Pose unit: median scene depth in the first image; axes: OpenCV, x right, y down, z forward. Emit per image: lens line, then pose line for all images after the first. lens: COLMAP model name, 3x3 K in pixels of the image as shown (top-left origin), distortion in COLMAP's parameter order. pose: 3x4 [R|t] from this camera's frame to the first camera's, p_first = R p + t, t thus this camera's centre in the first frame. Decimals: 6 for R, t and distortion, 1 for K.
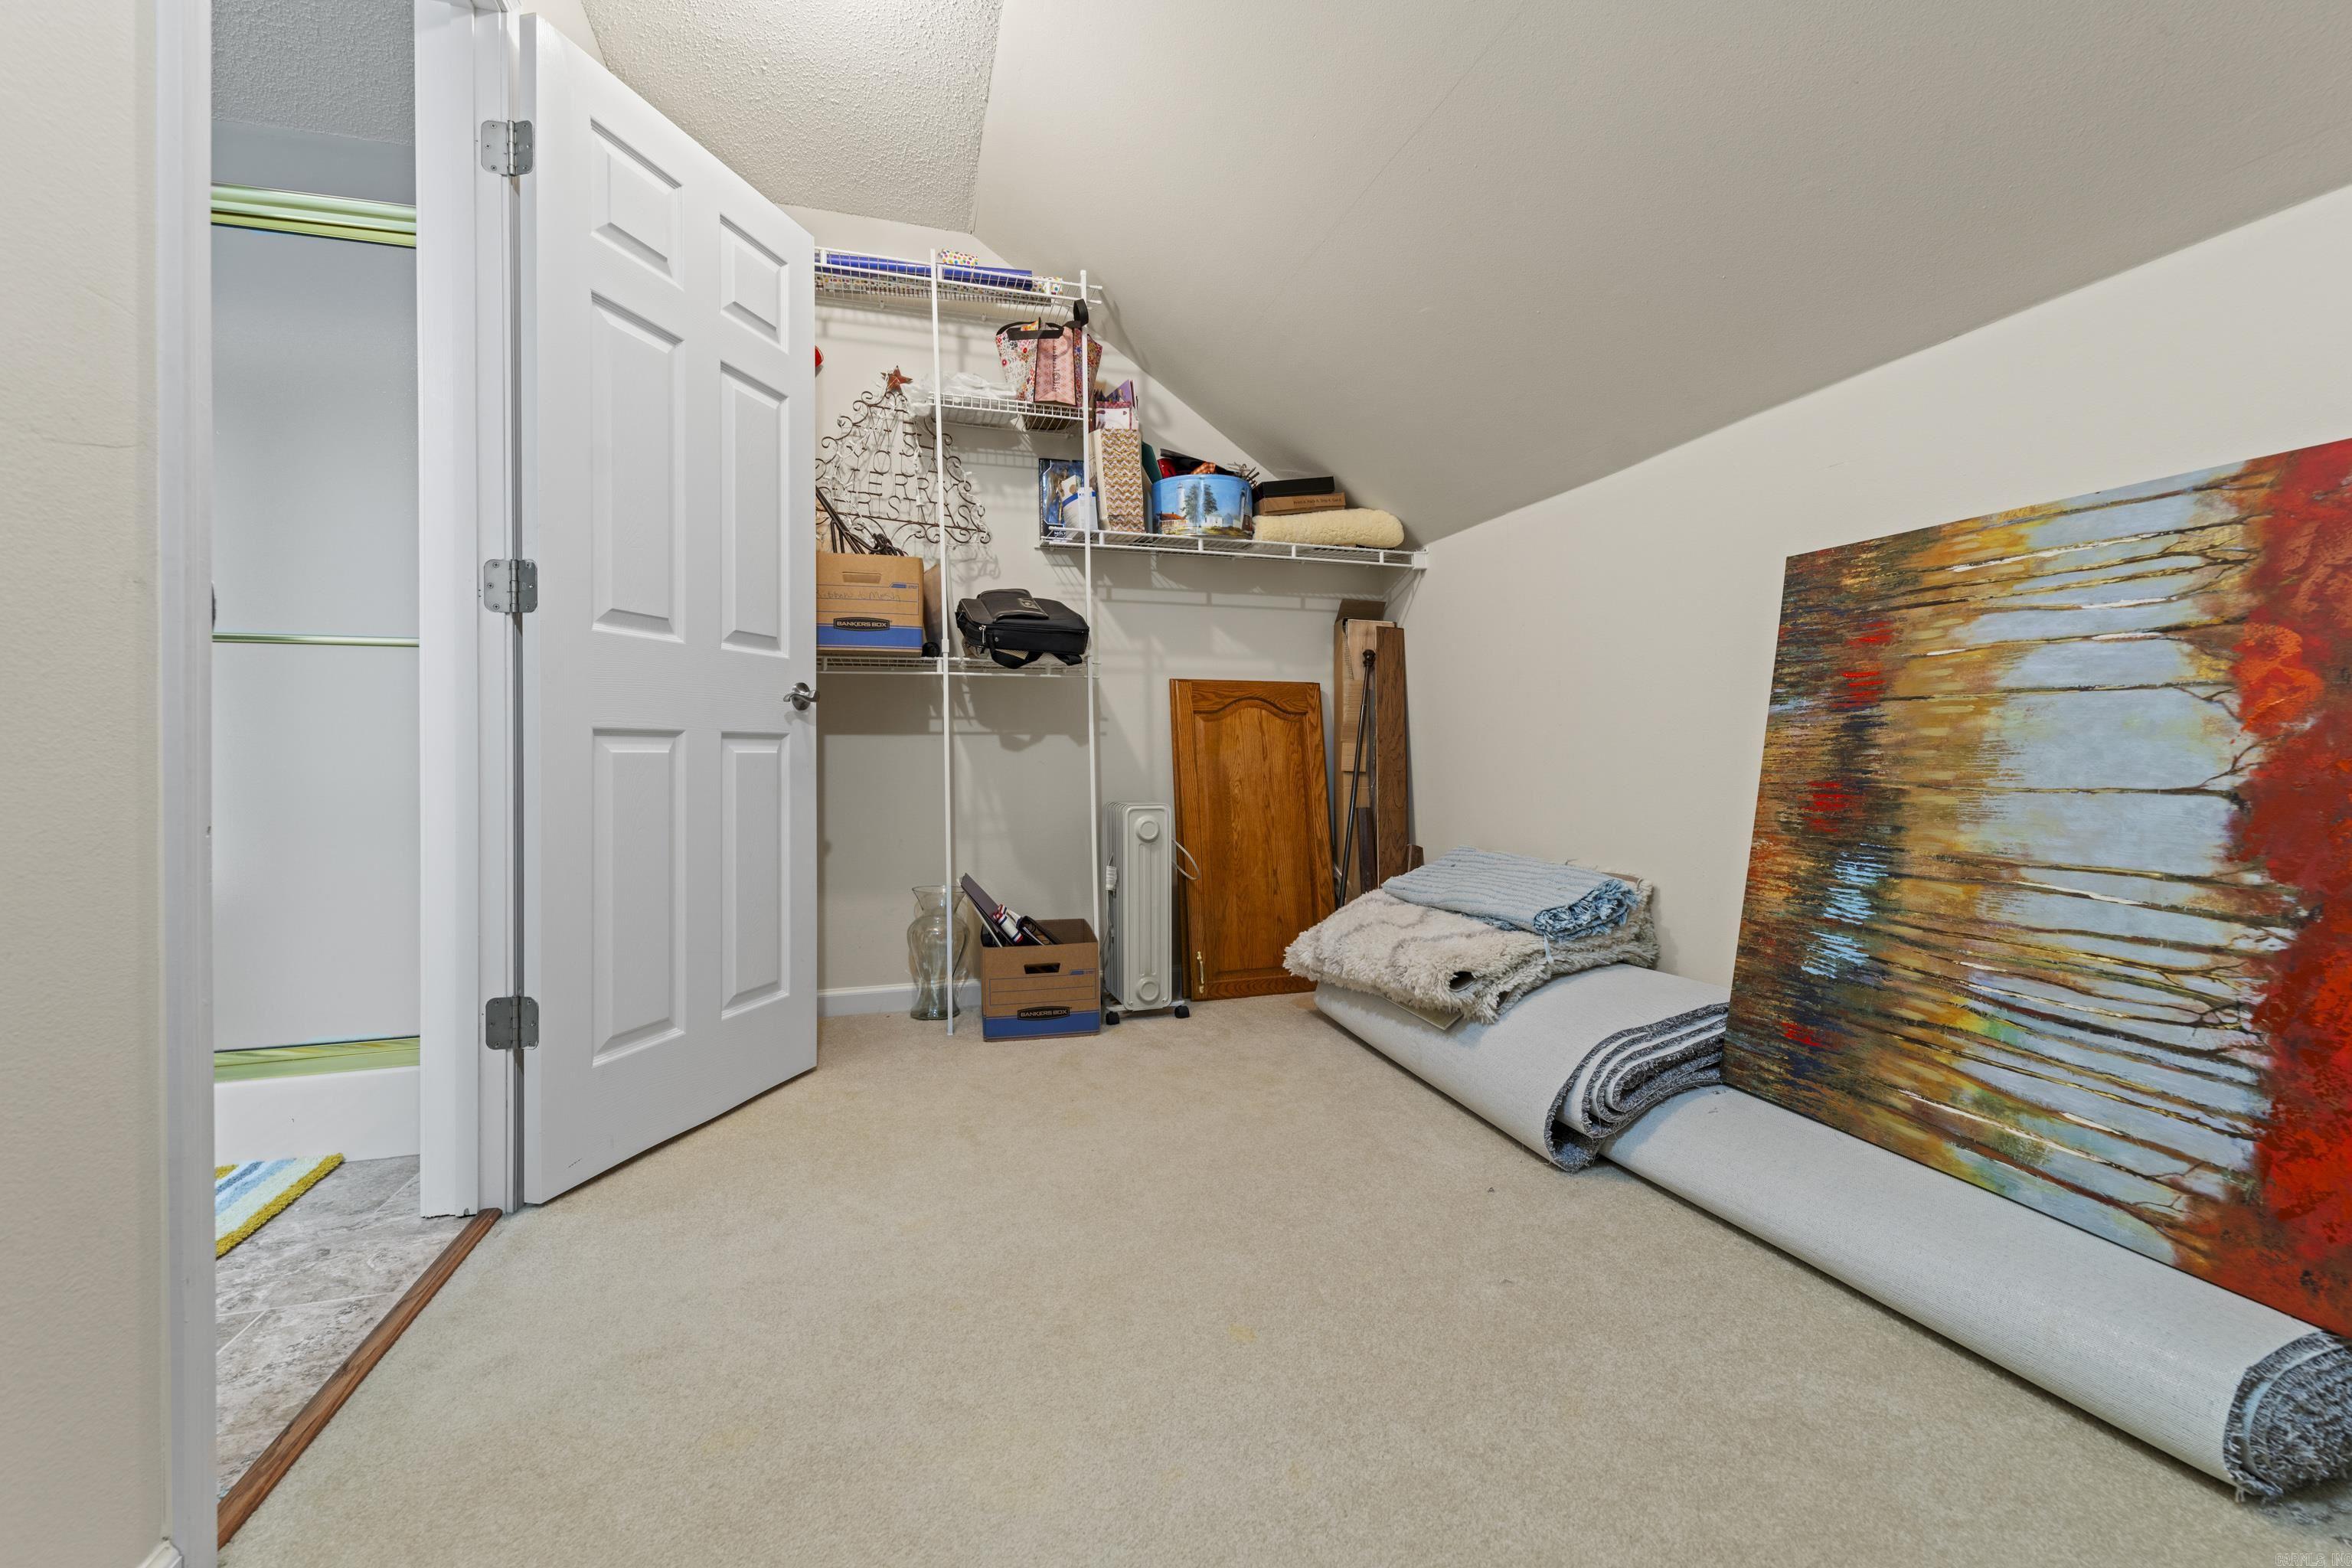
lens RADIAL K [[964.5, 0, 1178.5], [0, 964.5, 792.4], [0, 0, 1]] dist [-0.000014, -0.000355]
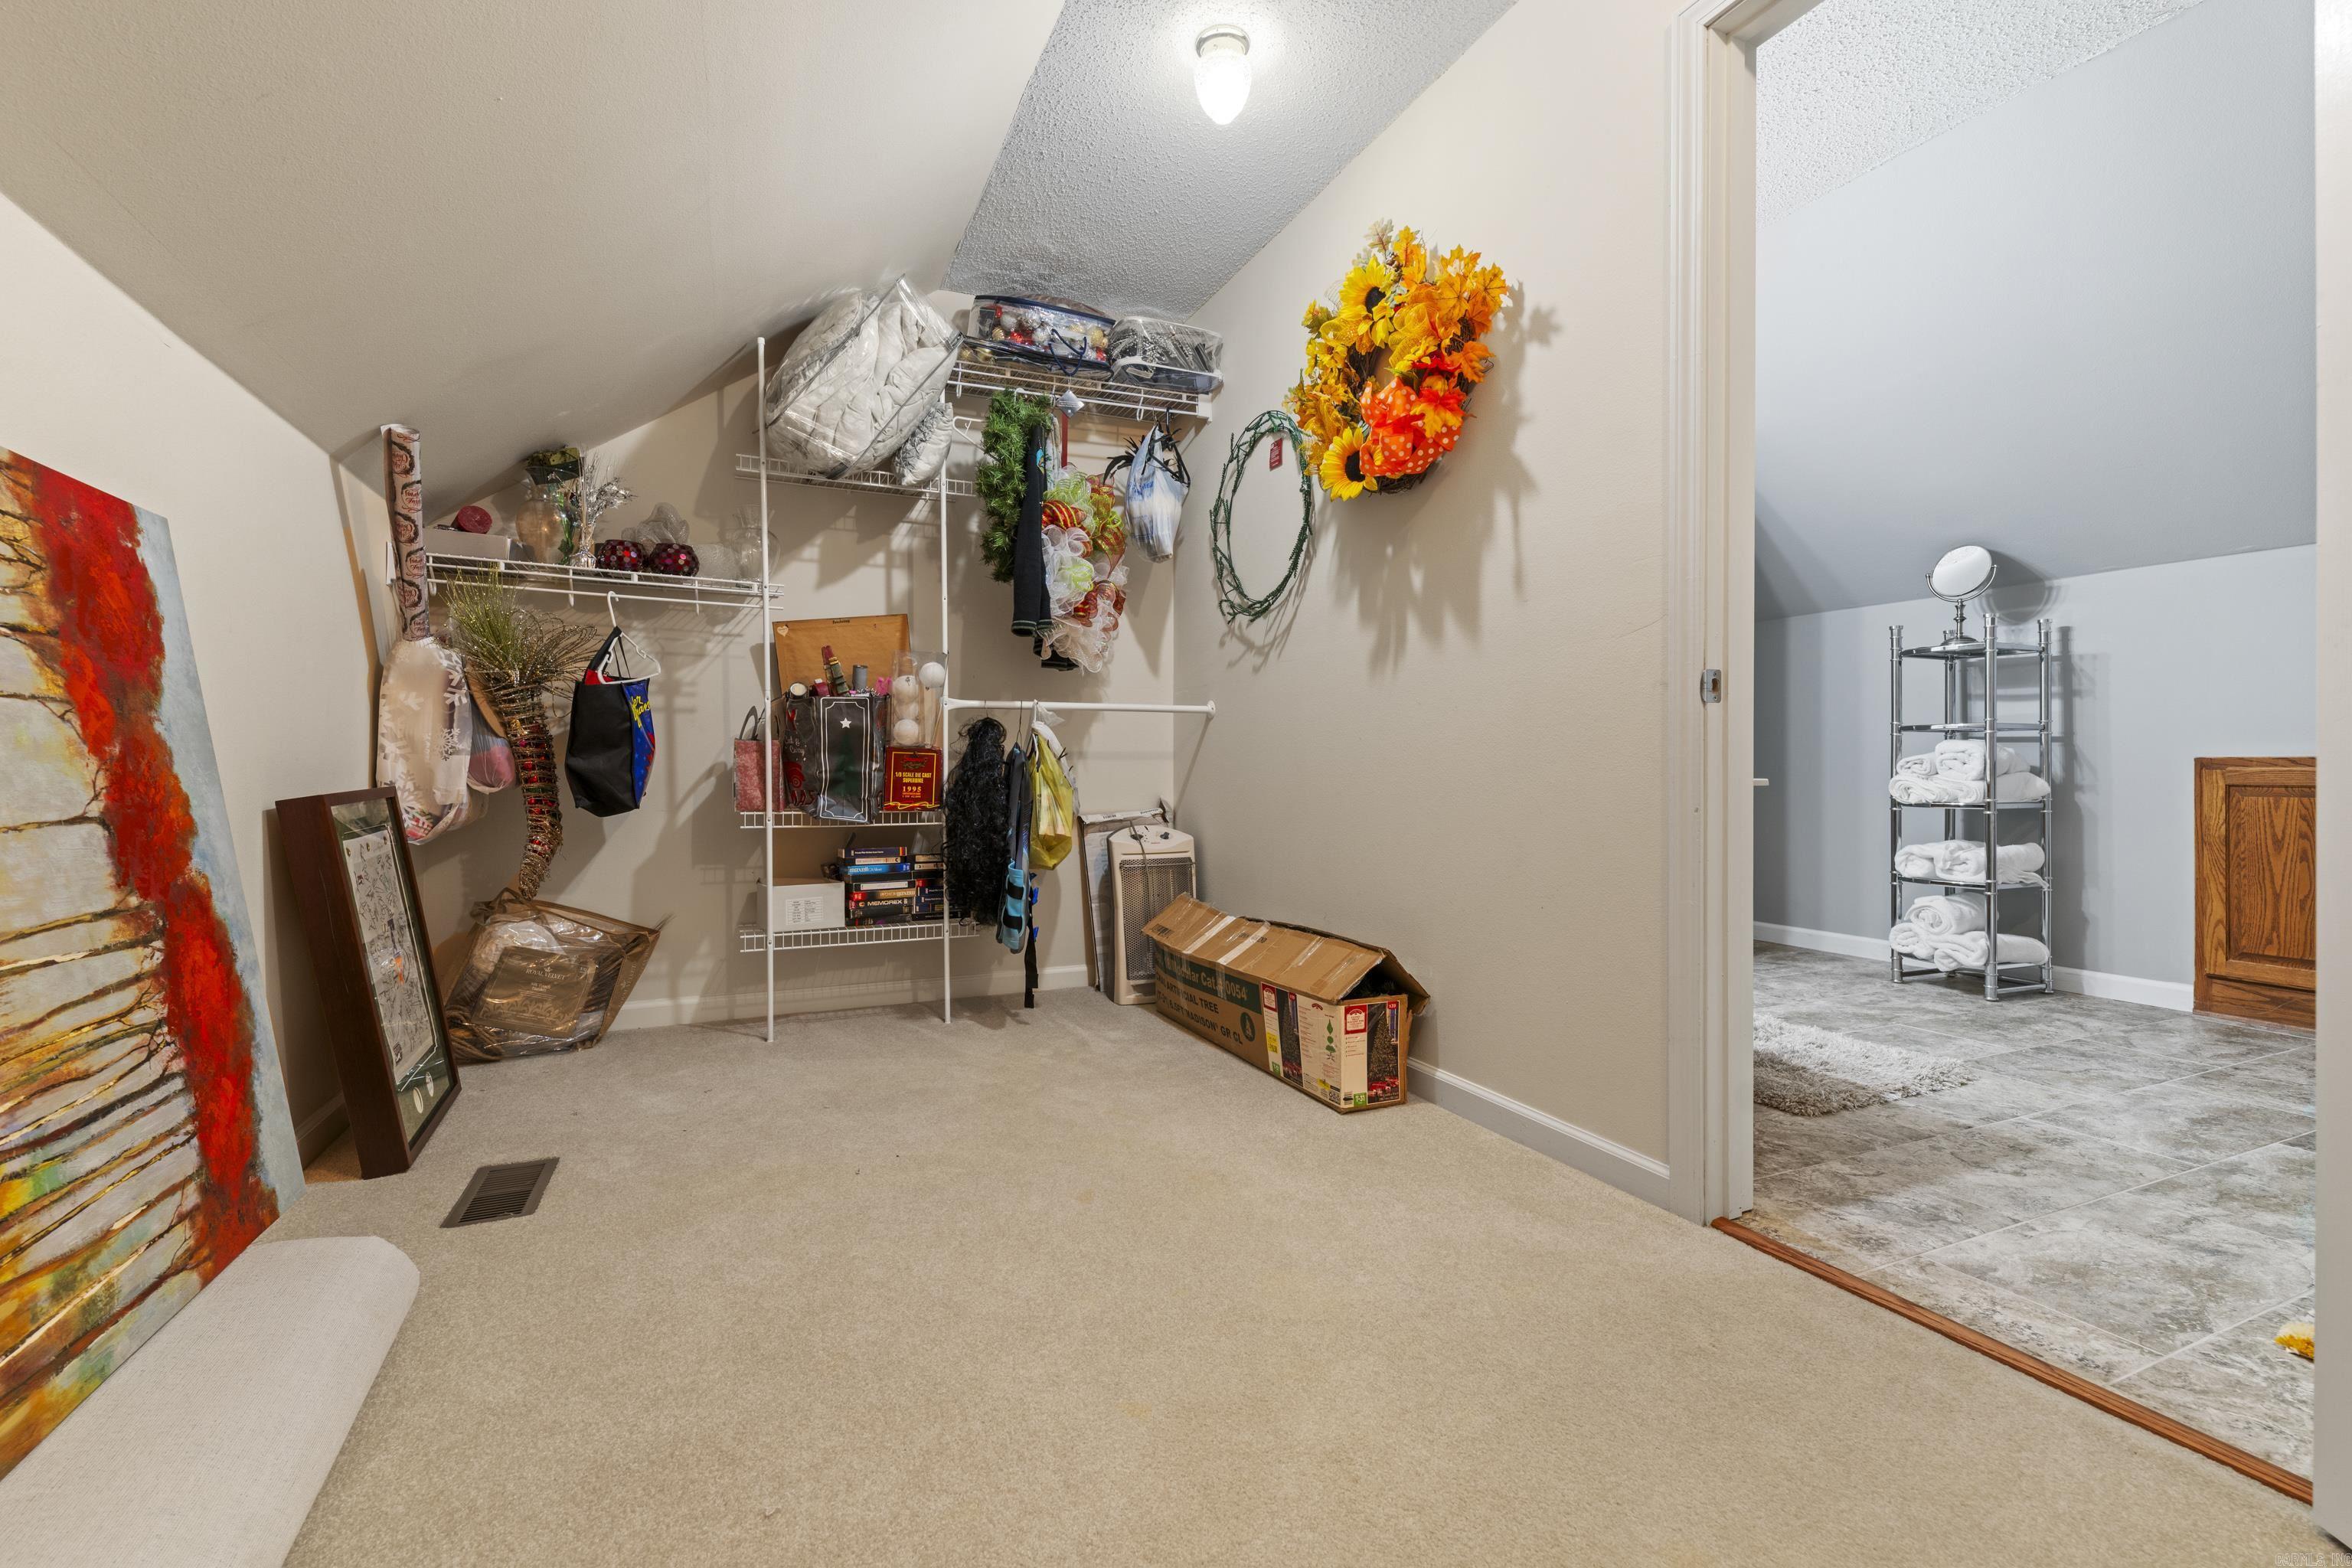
lens RADIAL K [[964.5, 0, 1177.8], [0, 964.5, 778.6], [0, 0, 1]] dist [-0.000014, -0.000355]
pose [[-0.989567, 0.006248, -0.143939, 0.161539], [-0.001376, 0.998604, 0.052806, -0.086057], [0.144068, 0.052453, -0.988177, 1.978236]]
